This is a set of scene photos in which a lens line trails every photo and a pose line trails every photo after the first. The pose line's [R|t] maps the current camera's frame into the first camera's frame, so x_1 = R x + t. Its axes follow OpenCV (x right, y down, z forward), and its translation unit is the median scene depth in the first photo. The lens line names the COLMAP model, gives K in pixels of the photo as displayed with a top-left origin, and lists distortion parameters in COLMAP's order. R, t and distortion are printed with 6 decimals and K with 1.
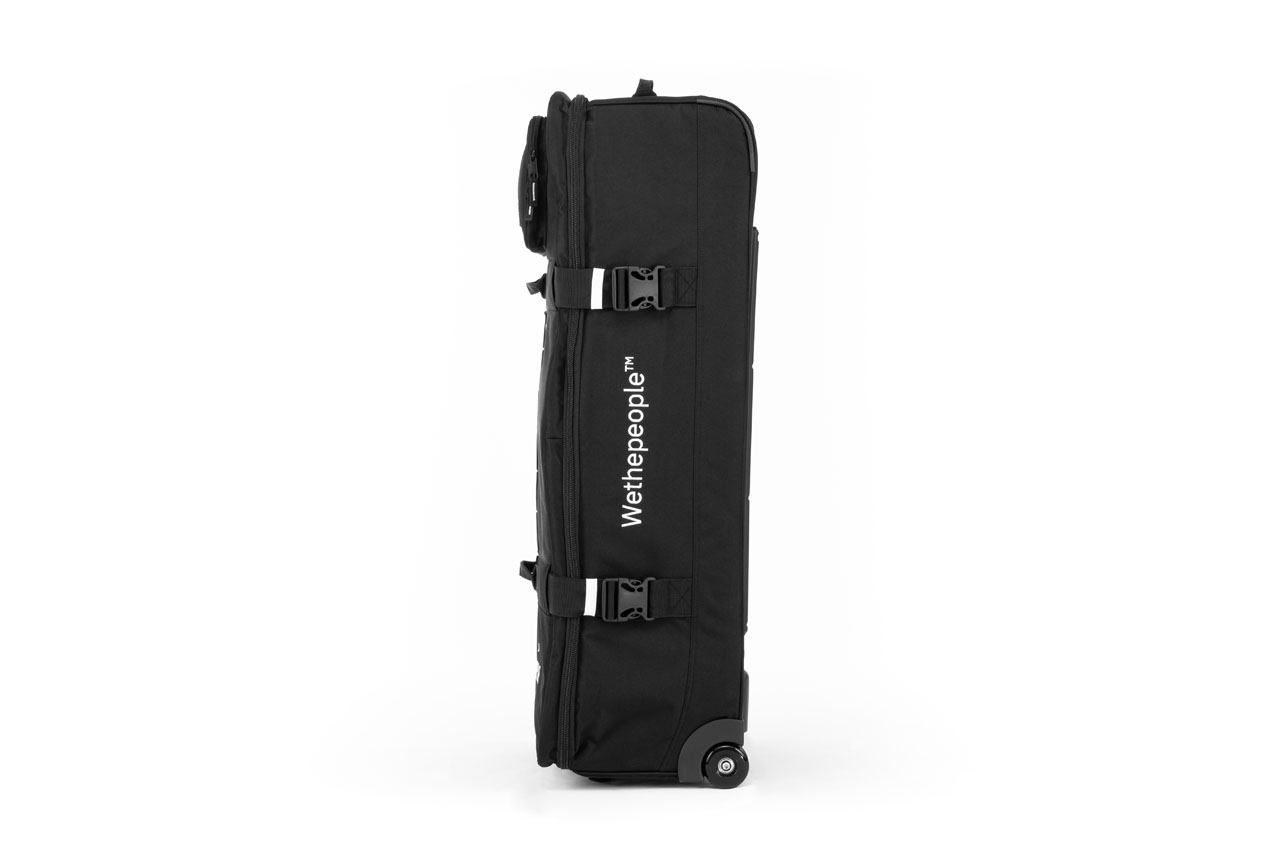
lens RADIAL K [[2816.8, 0, 640.0], [0, 2816.8, 426.5], [0, 0, 1]] dist [-0.048288, -0.362604]
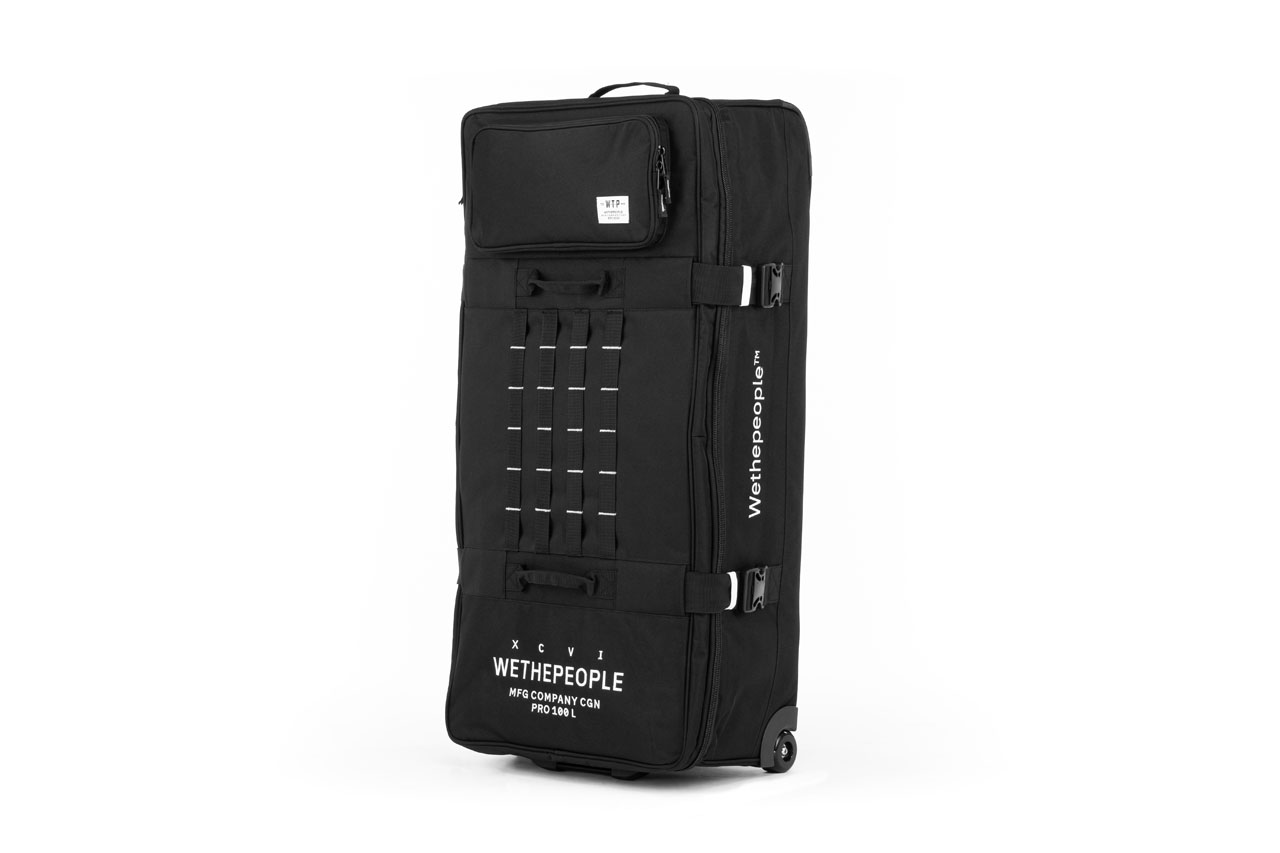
lens RADIAL K [[2816.8, 0, 640.0], [0, 2816.8, 426.5], [0, 0, 1]] dist [-0.048288, -0.362604]
pose [[0.546488, -0.054599, 0.835685, -0.881622], [0.074593, 0.997080, 0.016364, -0.017194], [-0.834138, 0.053393, 0.548965, 0.471103]]
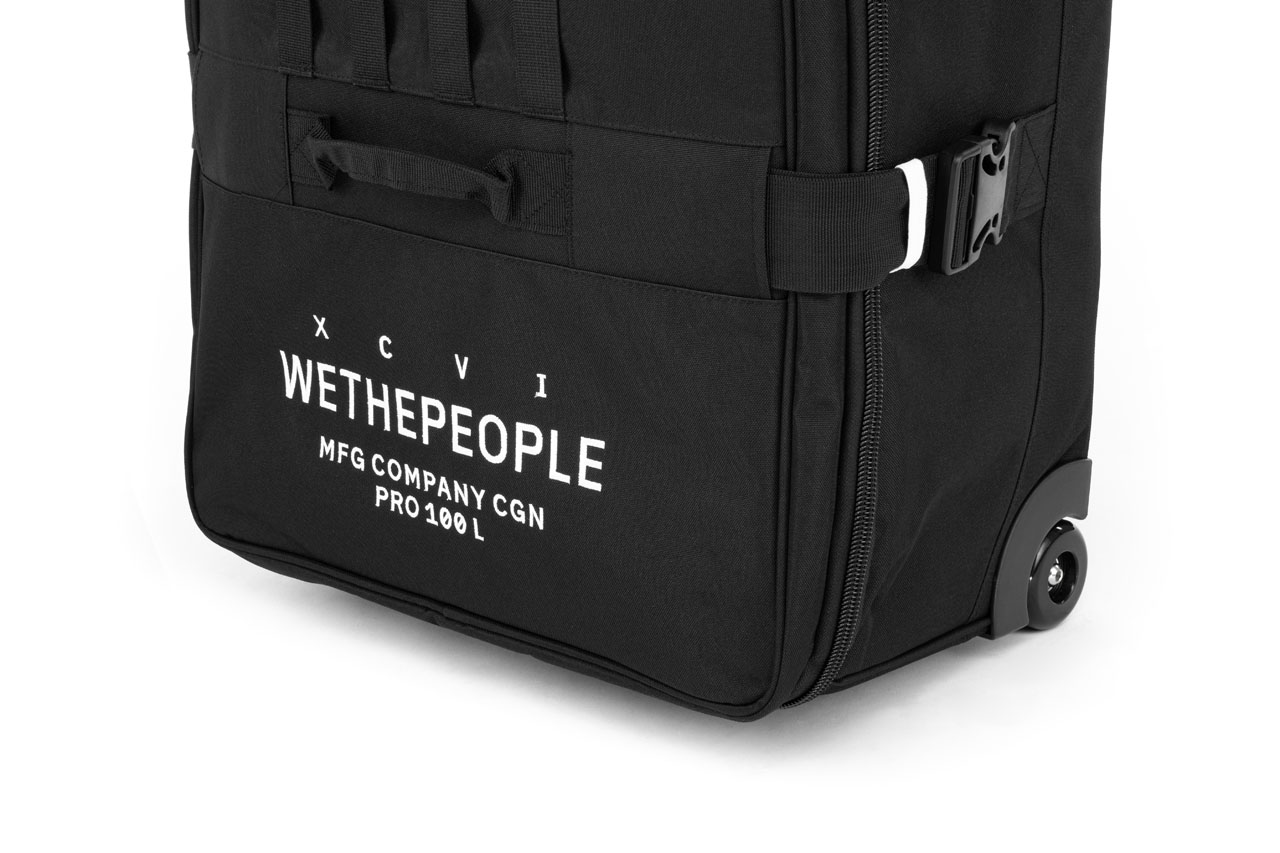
lens RADIAL K [[2816.8, 0, 640.0], [0, 2816.8, 426.5], [0, 0, 1]] dist [-0.048288, -0.362604]
pose [[0.591965, -0.307487, 0.745003, -0.298941], [0.115827, 0.947224, 0.298917, -0.020227], [-0.797597, -0.090657, 0.596339, 0.824921]]
